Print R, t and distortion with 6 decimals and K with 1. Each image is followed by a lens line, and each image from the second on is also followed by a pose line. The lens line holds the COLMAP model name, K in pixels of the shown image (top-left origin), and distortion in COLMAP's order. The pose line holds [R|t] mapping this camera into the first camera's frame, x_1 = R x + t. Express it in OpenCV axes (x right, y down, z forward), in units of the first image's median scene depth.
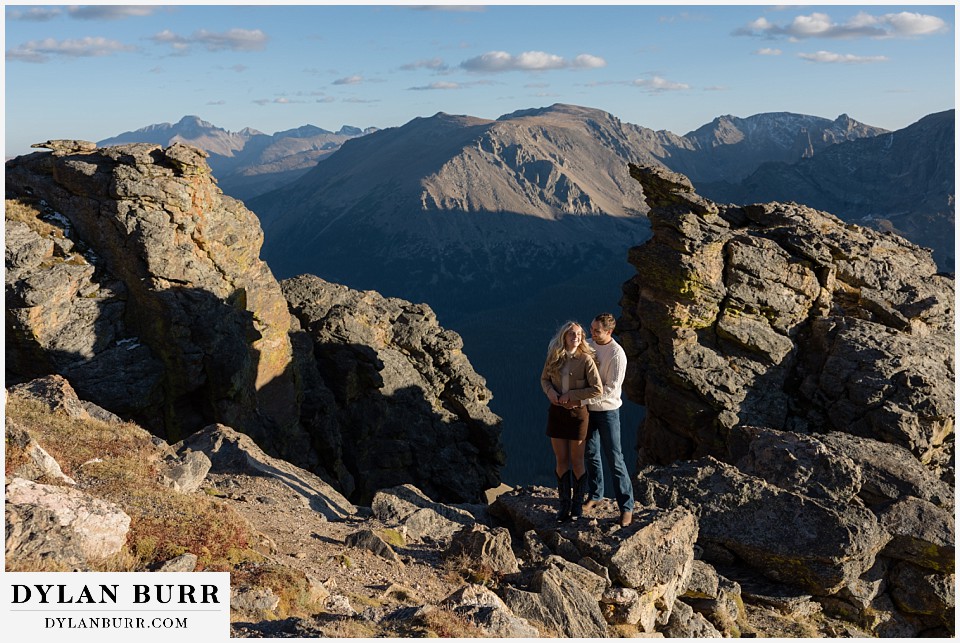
lens RADIAL K [[968.7, 0, 480.0], [0, 968.7, 321.5], [0, 0, 1]] dist [0.015276, 0.019858]
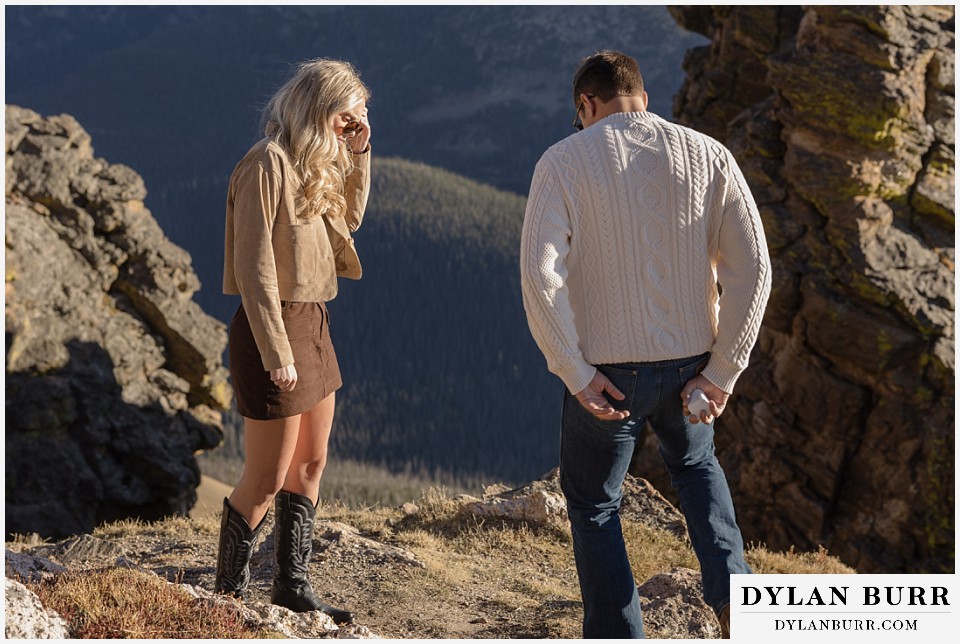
lens RADIAL K [[1717.9, 0, 478.4], [0, 1717.9, 298.3], [0, 0, 1]] dist [0.011892, -0.001150]
pose [[0.958699, -0.047645, 0.280403, -0.297279], [0.017305, 0.993814, 0.109699, -0.050058], [-0.283895, -0.100316, 0.953593, 0.085449]]
